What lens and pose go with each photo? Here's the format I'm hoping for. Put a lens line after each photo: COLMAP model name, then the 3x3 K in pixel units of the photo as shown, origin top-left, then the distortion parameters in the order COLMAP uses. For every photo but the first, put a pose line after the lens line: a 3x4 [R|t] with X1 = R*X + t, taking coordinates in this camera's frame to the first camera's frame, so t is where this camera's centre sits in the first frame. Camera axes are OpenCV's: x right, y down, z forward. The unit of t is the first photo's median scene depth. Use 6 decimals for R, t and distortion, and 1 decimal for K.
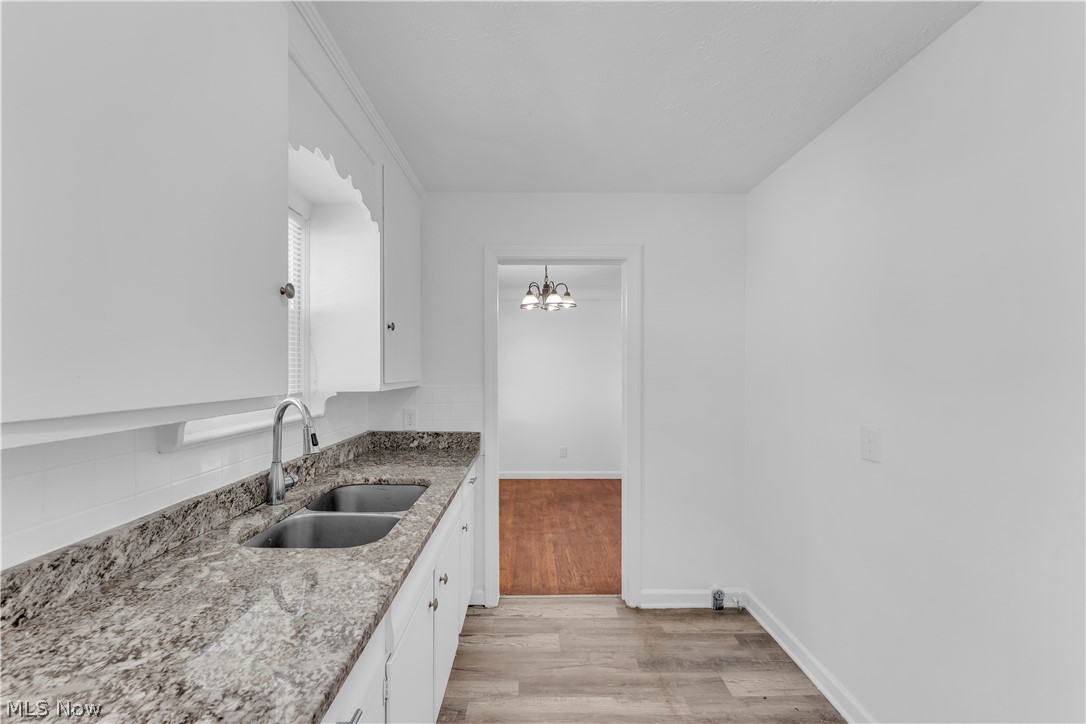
lens RADIAL K [[444.7, 0, 538.0], [0, 444.7, 367.1], [0, 0, 1]] dist [-0.000209, -0.000037]
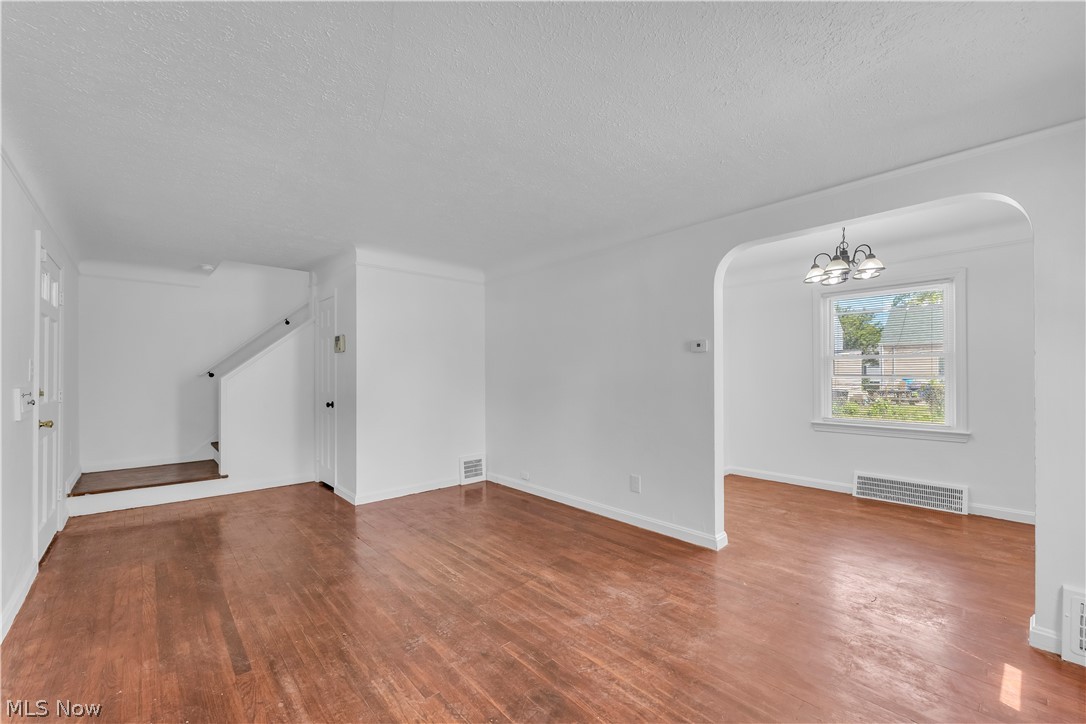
lens RADIAL K [[444.7, 0, 538.0], [0, 444.7, 367.1], [0, 0, 1]] dist [-0.000209, -0.000037]
pose [[-0.743984, -0.000892, -0.668197, 1.063055], [0.005808, 0.999953, -0.007801, 0.038835], [0.668172, -0.009685, -0.743944, 1.283596]]
